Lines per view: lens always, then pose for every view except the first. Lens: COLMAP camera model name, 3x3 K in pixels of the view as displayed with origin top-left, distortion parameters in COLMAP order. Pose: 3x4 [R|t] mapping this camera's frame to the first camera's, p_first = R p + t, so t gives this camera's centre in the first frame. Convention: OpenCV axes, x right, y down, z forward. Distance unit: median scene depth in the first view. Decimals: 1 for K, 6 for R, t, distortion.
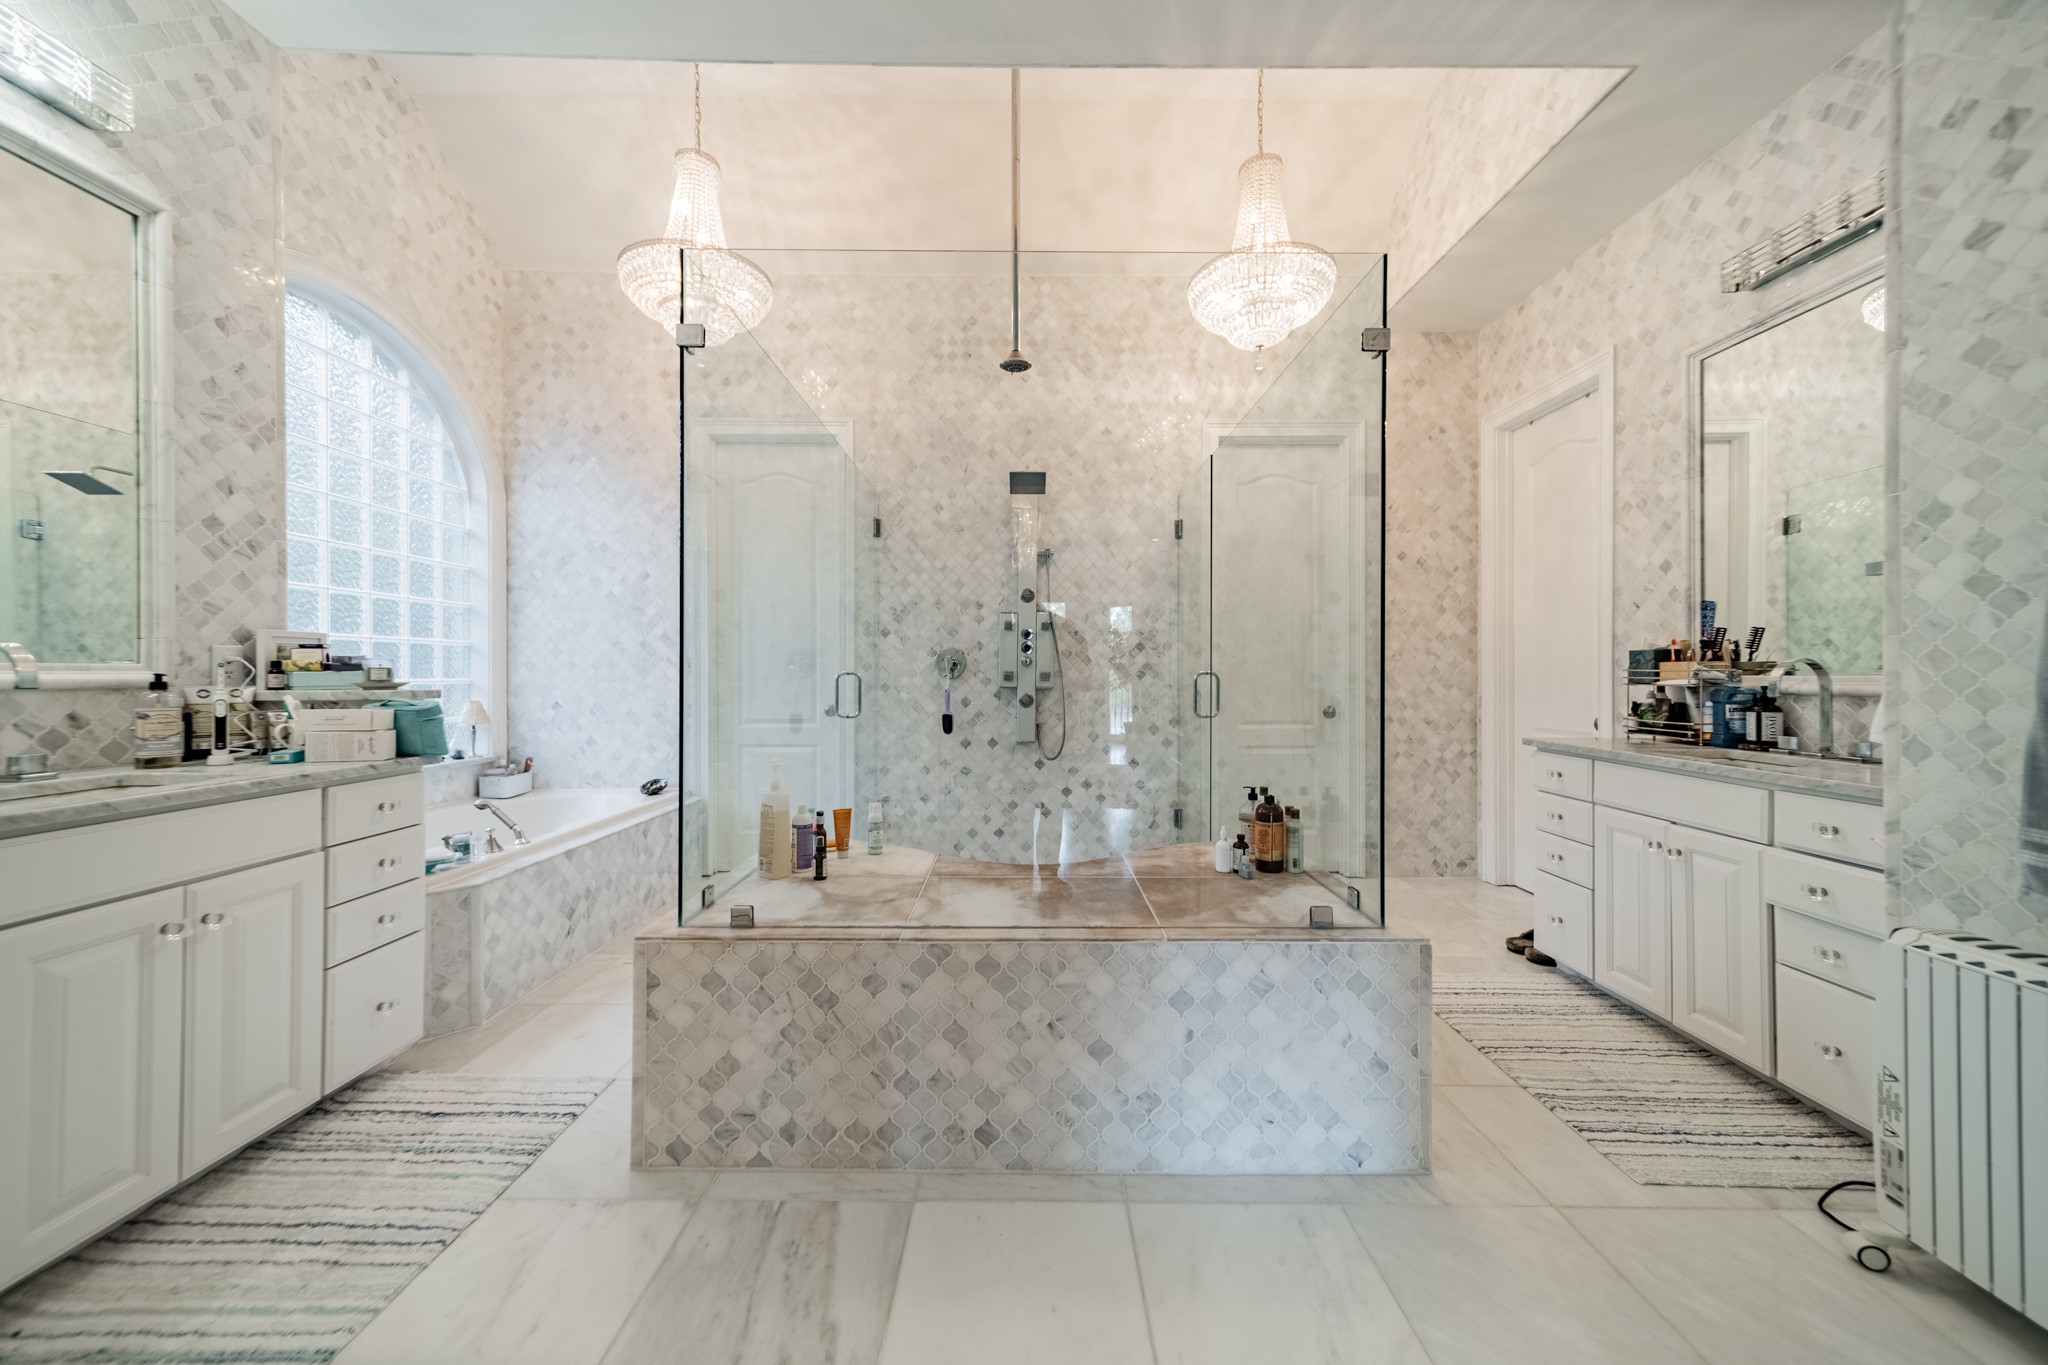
lens RADIAL K [[721.4, 0, 1025.6], [0, 721.4, 674.8], [0, 0, 1]] dist [0.000580, 0.000030]
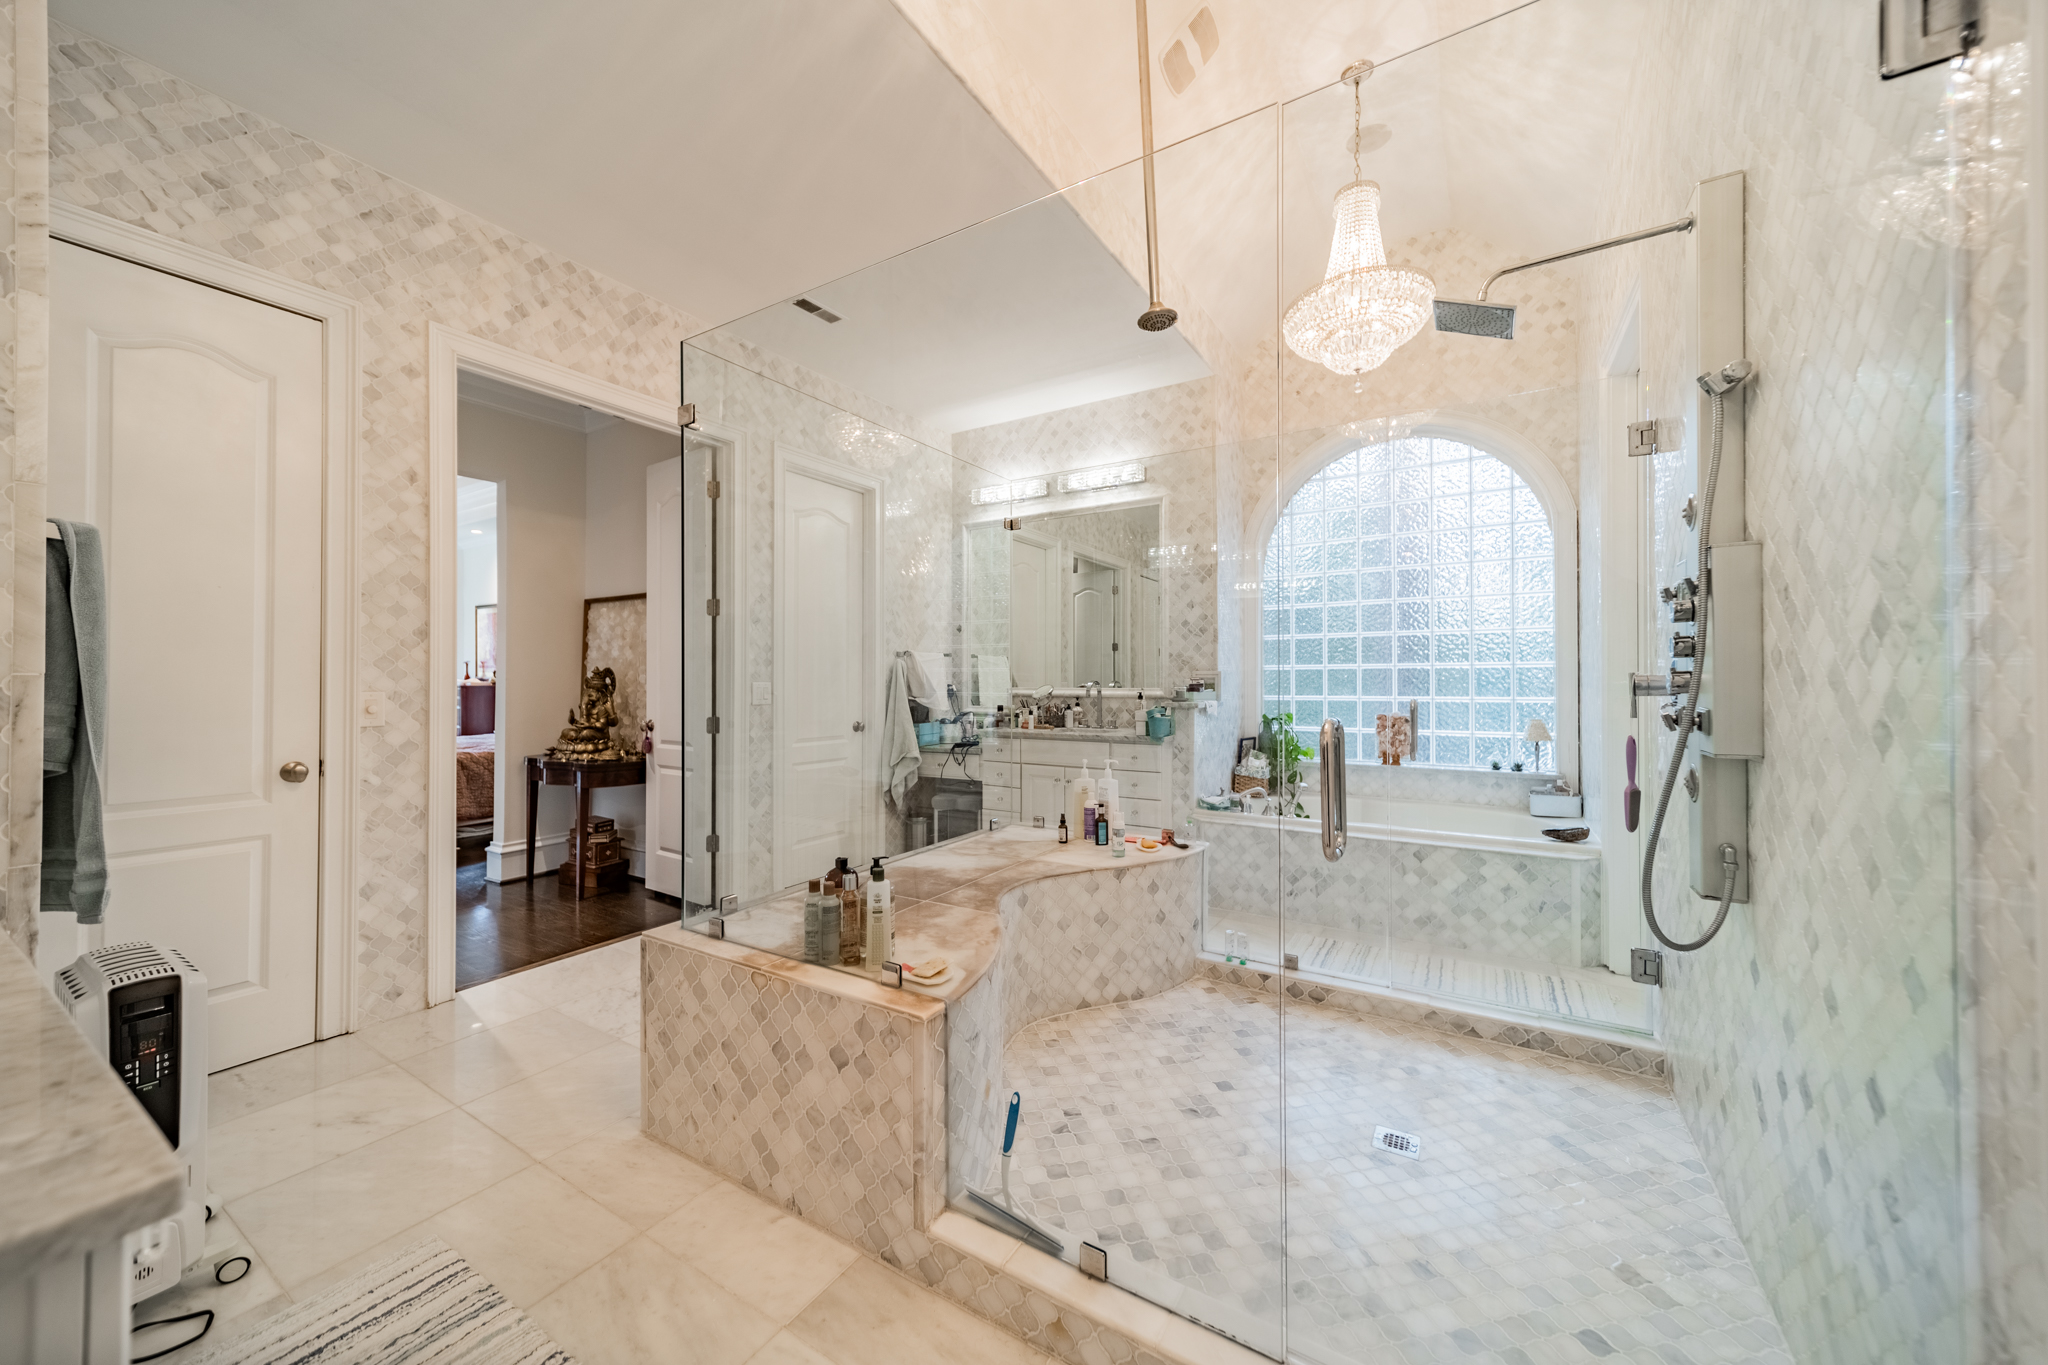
lens RADIAL K [[721.4, 0, 1025.6], [0, 721.4, 674.8], [0, 0, 1]] dist [0.000580, 0.000030]
pose [[-0.518940, -0.007321, -0.854779, 0.533426], [-0.001410, 0.999969, -0.007709, -0.019802], [0.854810, -0.002795, -0.518934, 0.922150]]
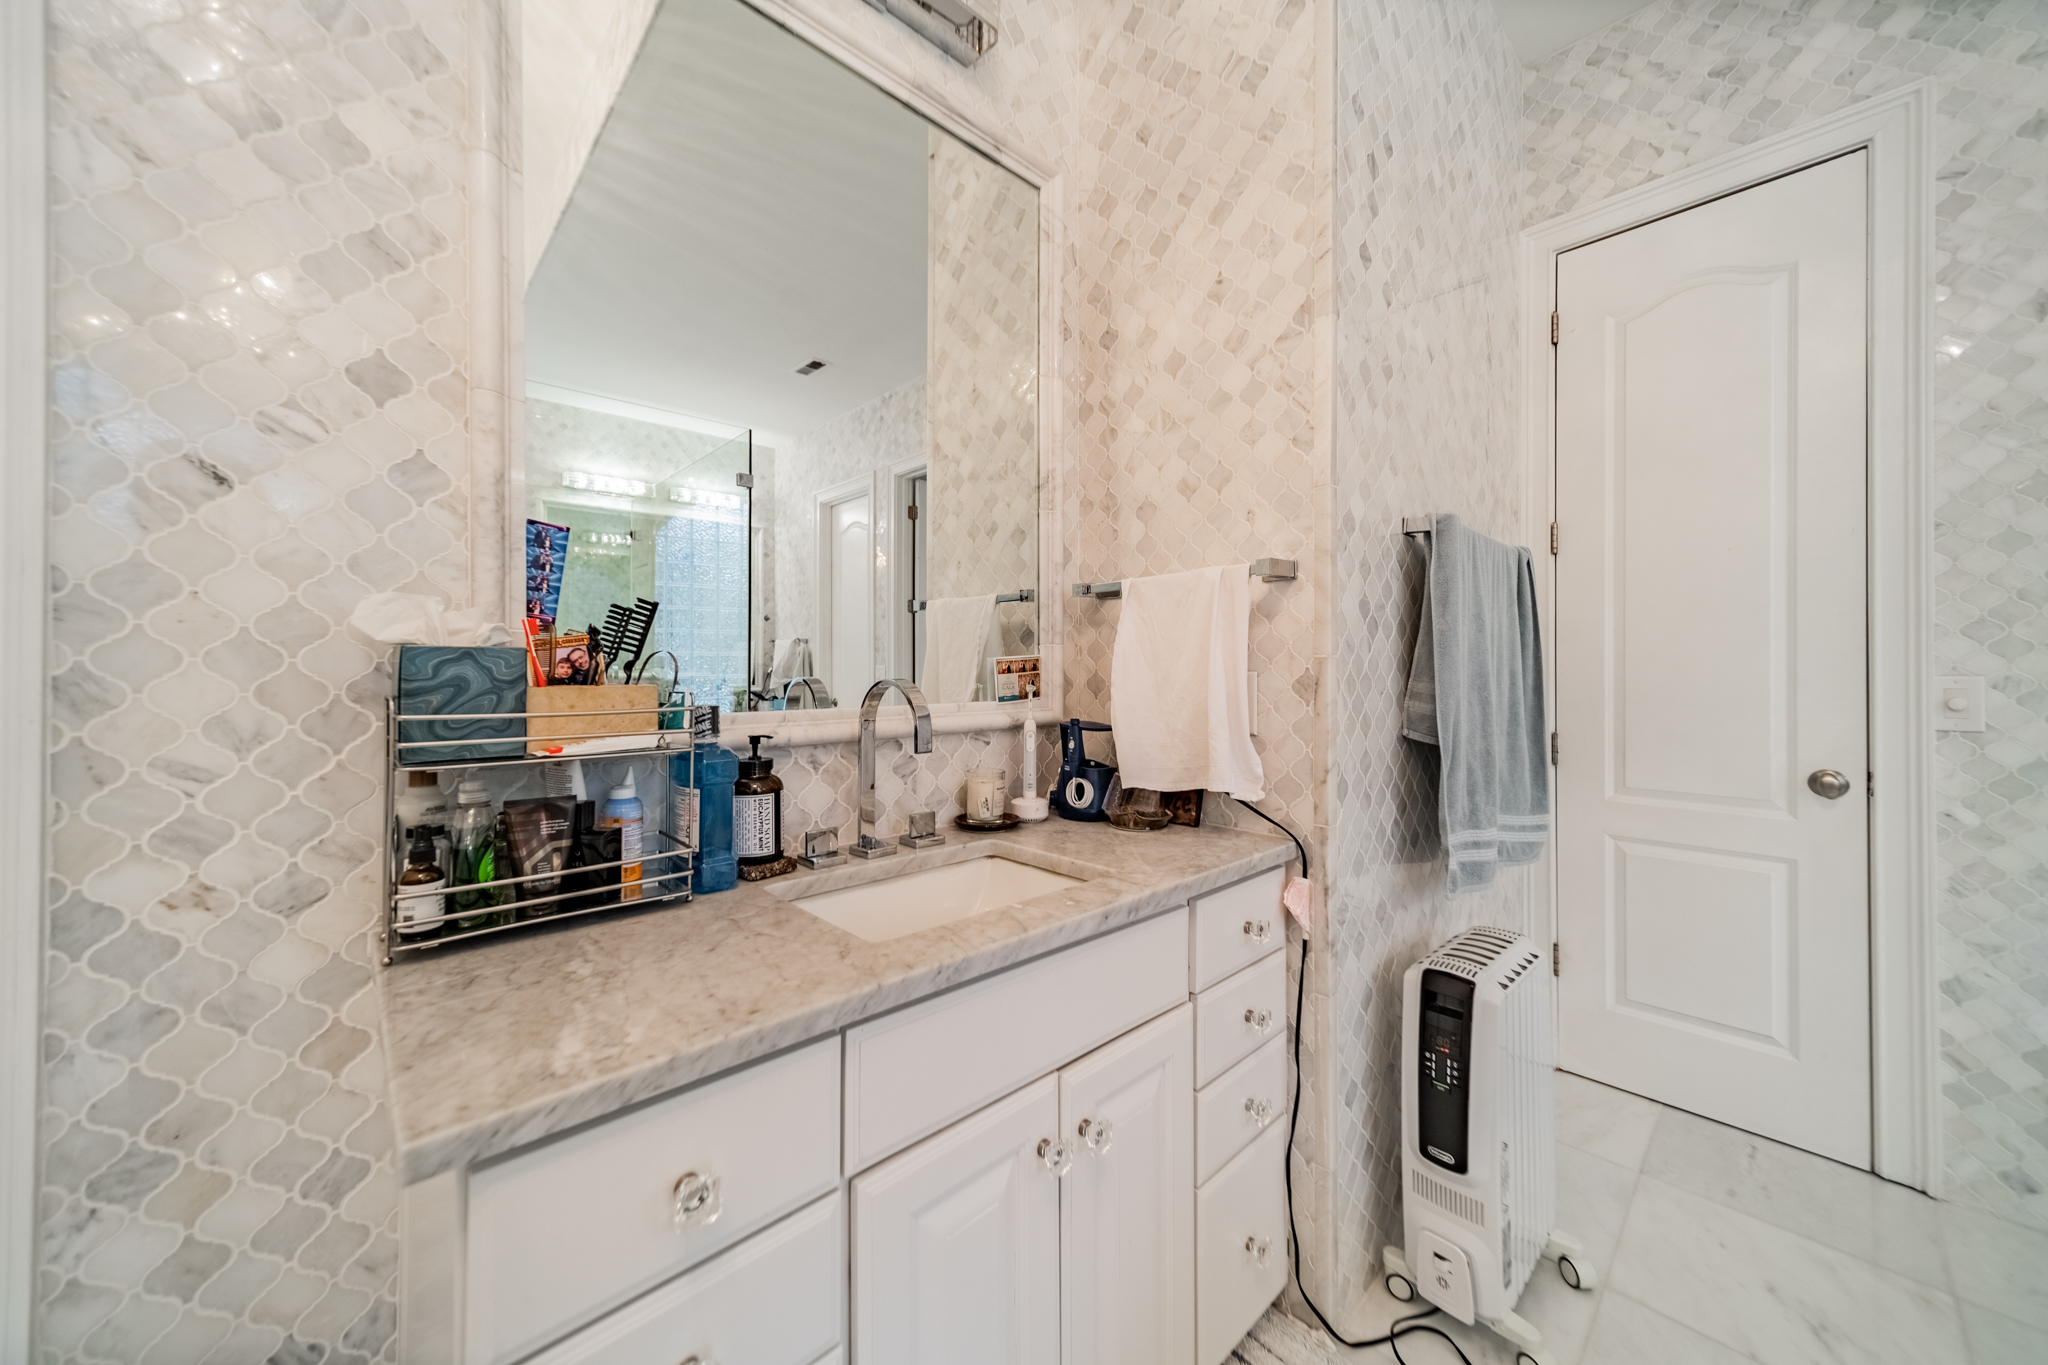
lens RADIAL K [[732.7, 0, 1055.9], [0, 732.7, 665.3], [0, 0, 1]] dist [0.010125, 0.000017]
pose [[-0.695344, 0.007886, 0.718634, 0.337565], [0.007826, 0.999964, -0.003400, -0.017428], [-0.718635, 0.003260, -0.695380, 0.747008]]
